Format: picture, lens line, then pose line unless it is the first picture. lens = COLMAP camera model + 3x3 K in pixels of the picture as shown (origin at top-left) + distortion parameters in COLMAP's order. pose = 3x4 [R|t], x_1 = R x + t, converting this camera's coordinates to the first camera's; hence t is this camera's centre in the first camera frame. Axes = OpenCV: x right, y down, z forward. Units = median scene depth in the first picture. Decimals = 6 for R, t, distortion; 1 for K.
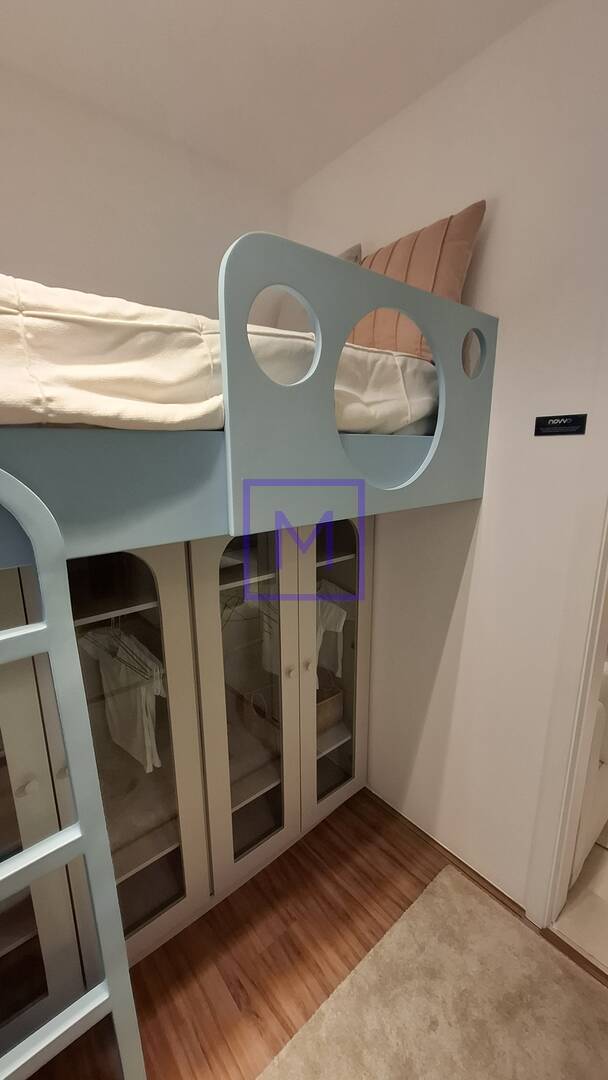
lens RADIAL K [[428.0, 0, 303.2], [0, 428.0, 542.9], [0, 0, 1]] dist [-0.000418, 0.000901]
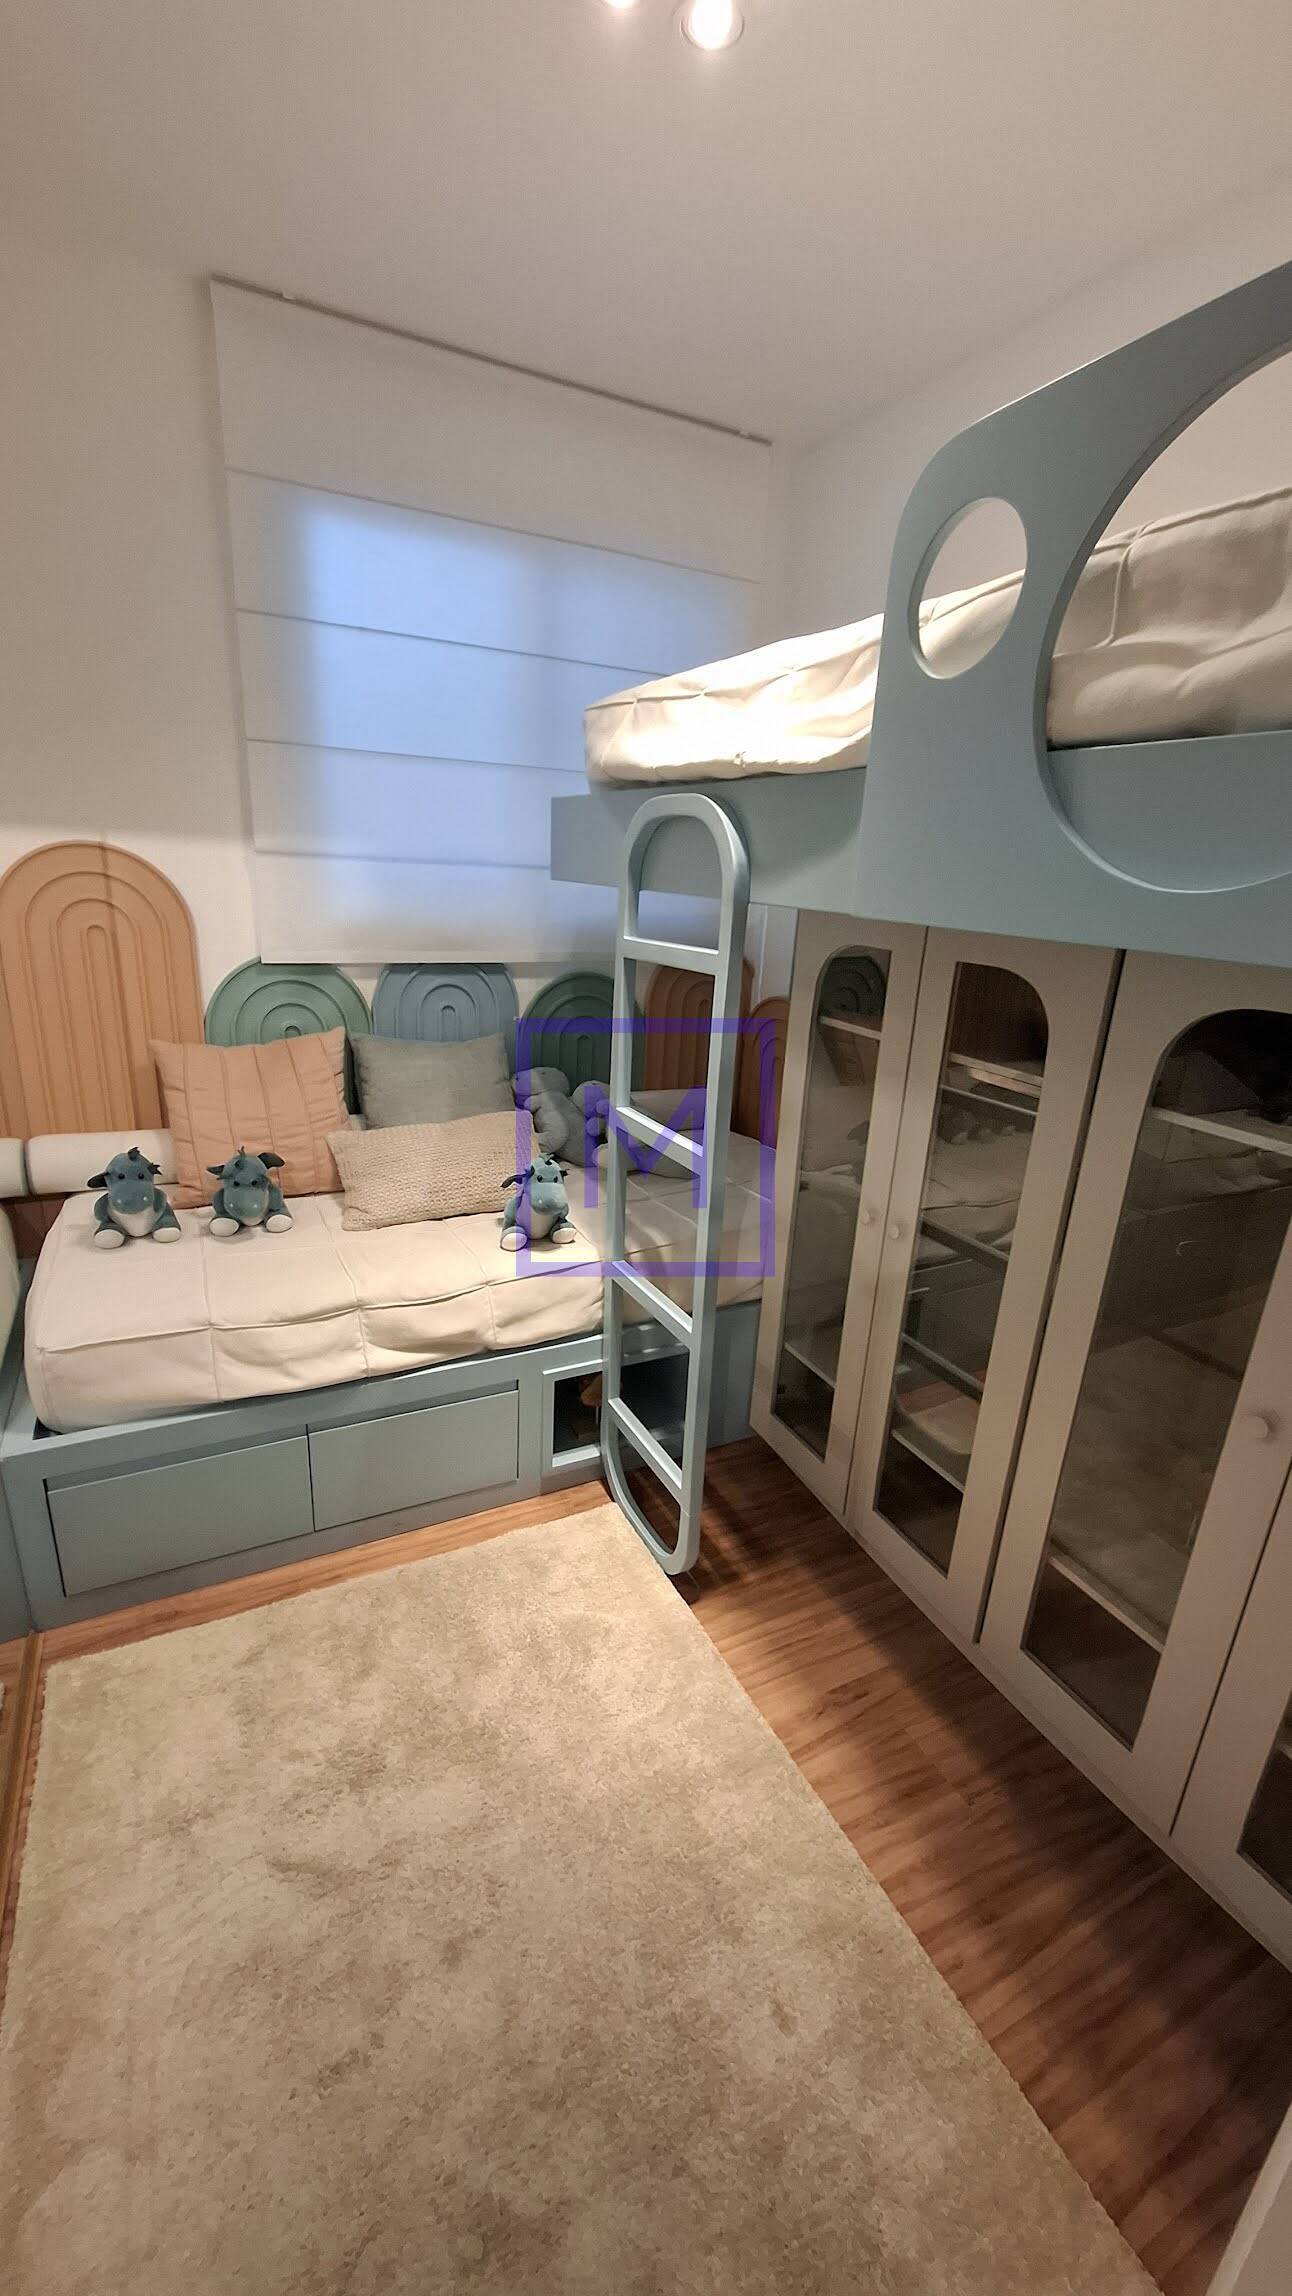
lens RADIAL K [[910.0, 0, 644.4], [0, 910.0, 1154.1], [0, 0, 1]] dist [-0.000418, 0.000901]
pose [[-0.231447, 0.291795, -0.928056, 0.975177], [-0.263280, 0.899573, 0.348499, -0.063815], [0.936545, 0.324997, -0.131380, 0.653117]]
